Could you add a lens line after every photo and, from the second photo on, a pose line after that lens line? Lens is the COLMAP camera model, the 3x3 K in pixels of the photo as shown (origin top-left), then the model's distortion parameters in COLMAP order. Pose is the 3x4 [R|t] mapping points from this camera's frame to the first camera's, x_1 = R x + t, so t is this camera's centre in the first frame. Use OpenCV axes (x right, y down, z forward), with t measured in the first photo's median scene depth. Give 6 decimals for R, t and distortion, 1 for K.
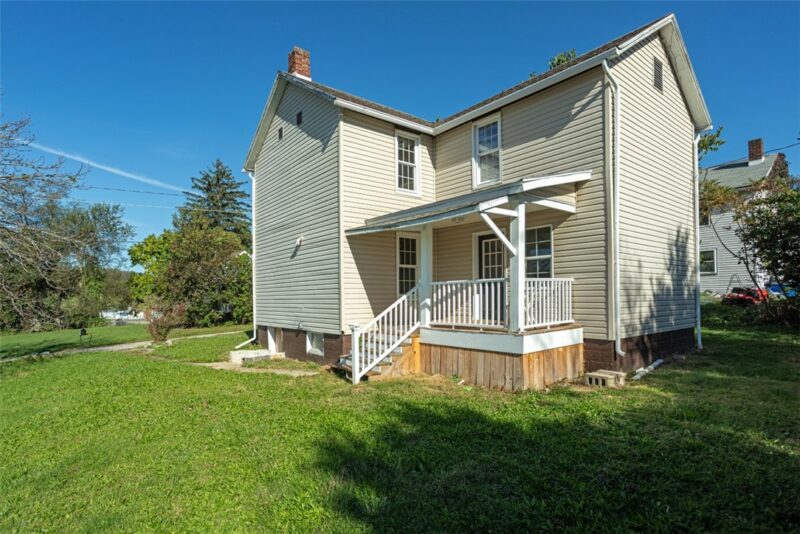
lens RADIAL K [[415.6, 0, 400.0], [0, 415.6, 296.8], [0, 0, 1]] dist [-0.002193, -0.000192]
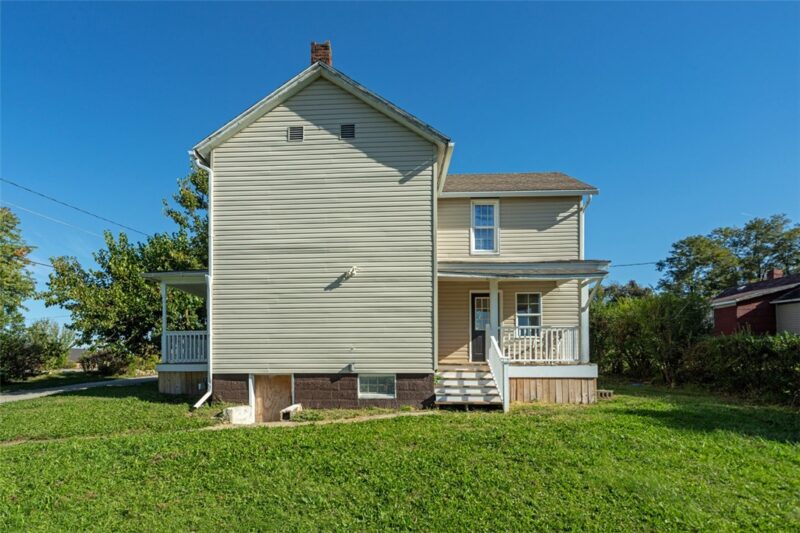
lens RADIAL K [[402.1, 0, 400.0], [0, 402.1, 361.0], [0, 0, 1]] dist [0.002951, 0.000276]
pose [[0.670422, 0.008859, 0.741927, -0.884063], [-0.005909, 0.999961, -0.006600, 0.066028], [-0.741956, 0.000041, 0.670448, 0.392247]]
